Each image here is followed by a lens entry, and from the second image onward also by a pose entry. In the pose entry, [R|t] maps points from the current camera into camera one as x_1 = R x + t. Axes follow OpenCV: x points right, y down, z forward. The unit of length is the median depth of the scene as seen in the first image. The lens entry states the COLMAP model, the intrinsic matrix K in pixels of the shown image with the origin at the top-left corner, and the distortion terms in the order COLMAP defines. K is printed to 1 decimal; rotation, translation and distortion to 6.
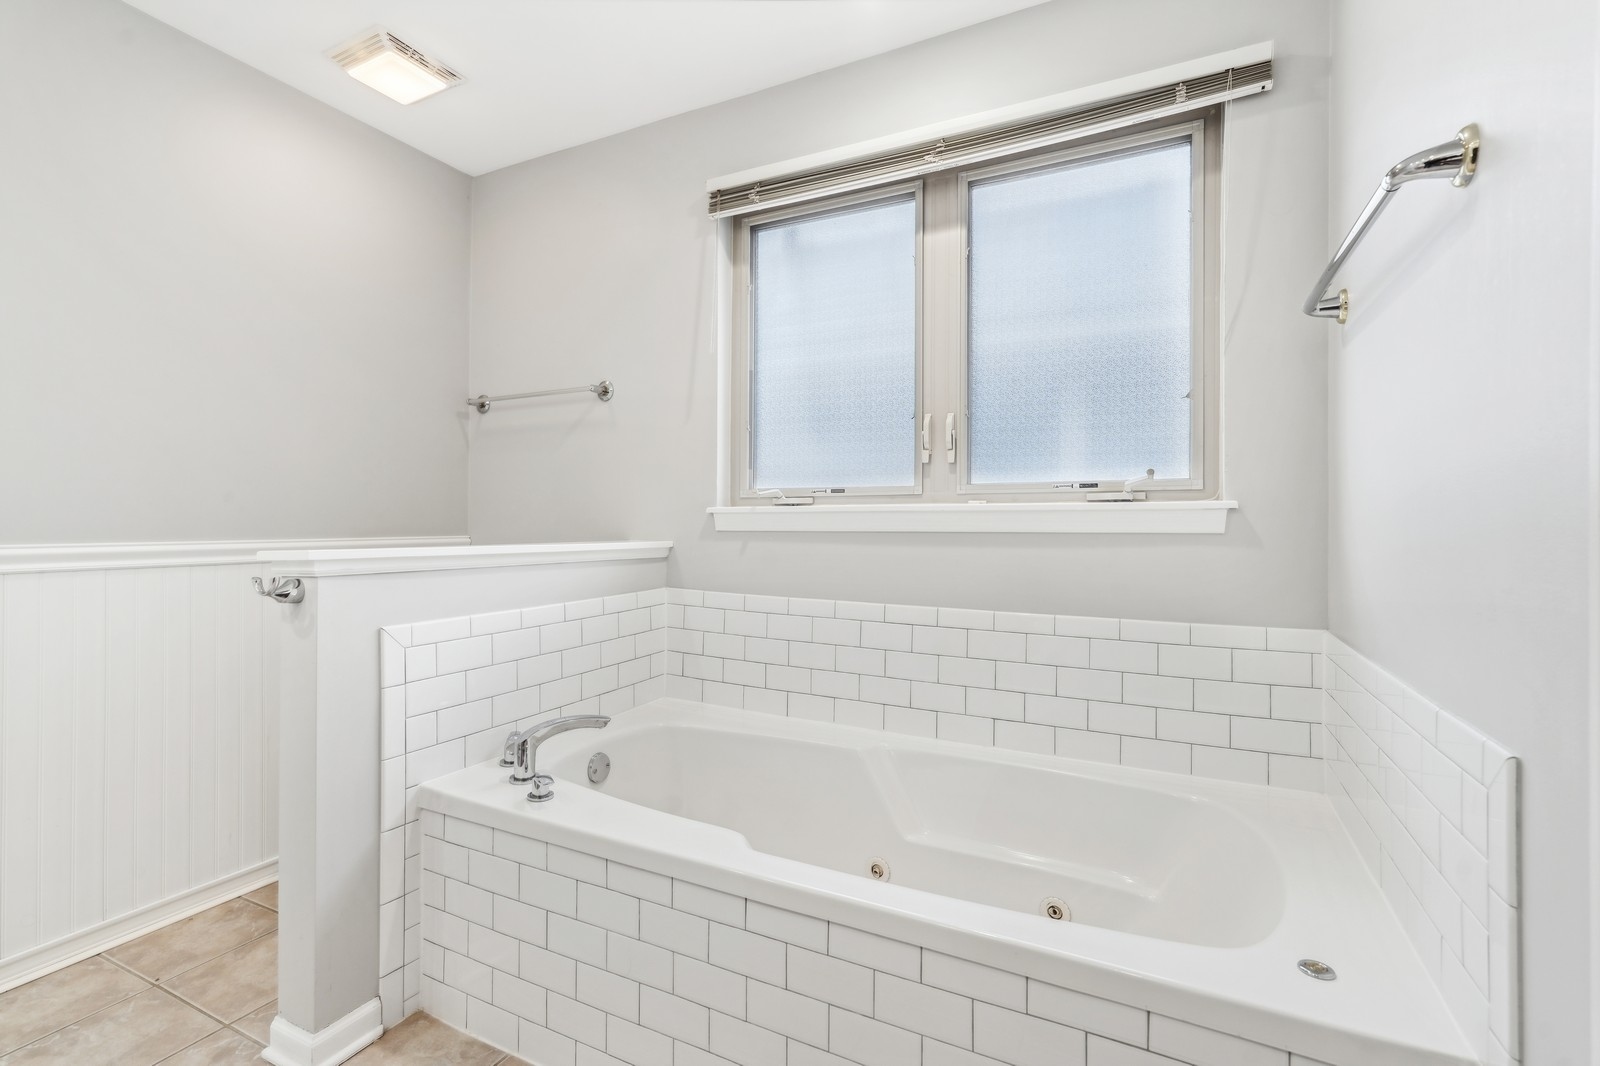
lens RADIAL K [[733.9, 0, 790.4], [0, 733.9, 527.5], [0, 0, 1]] dist [0.020740, 0.000752]
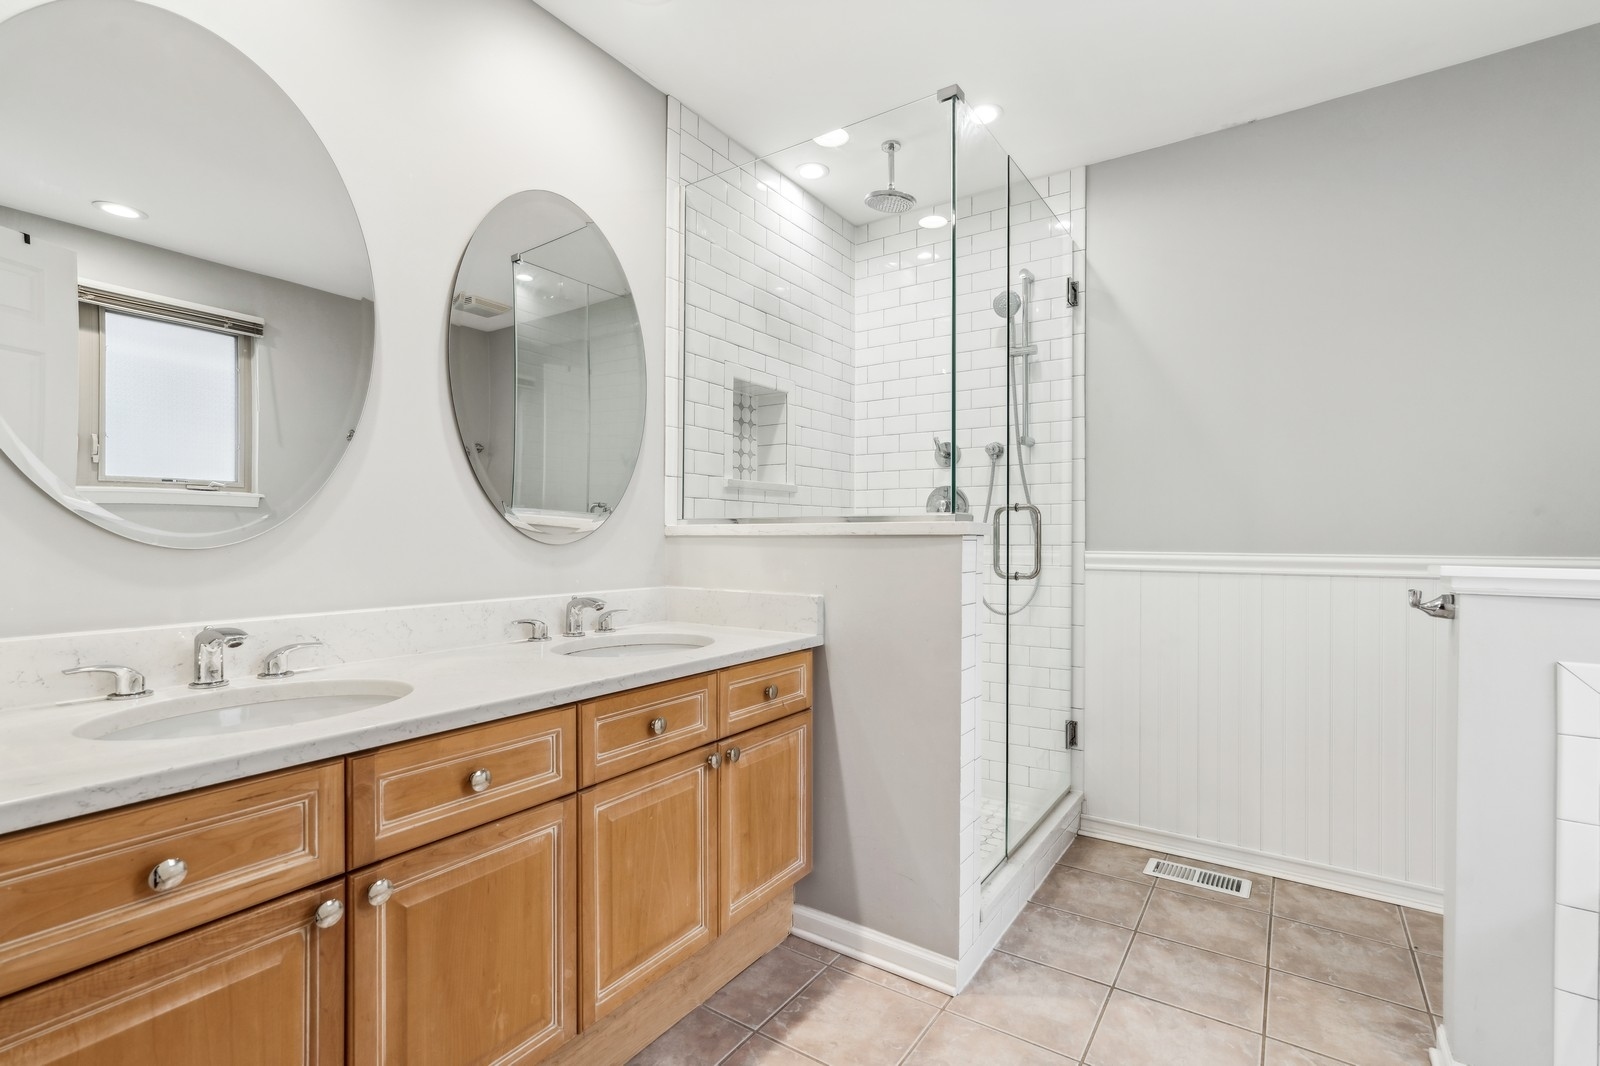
lens RADIAL K [[733.9, 0, 793.4], [0, 733.9, 539.5], [0, 0, 1]] dist [0.020740, 0.000752]
pose [[-0.133208, -0.002540, -0.991085, 0.418315], [0.003648, 0.999989, -0.003054, -0.004743], [0.991081, -0.004023, -0.133198, 0.252345]]
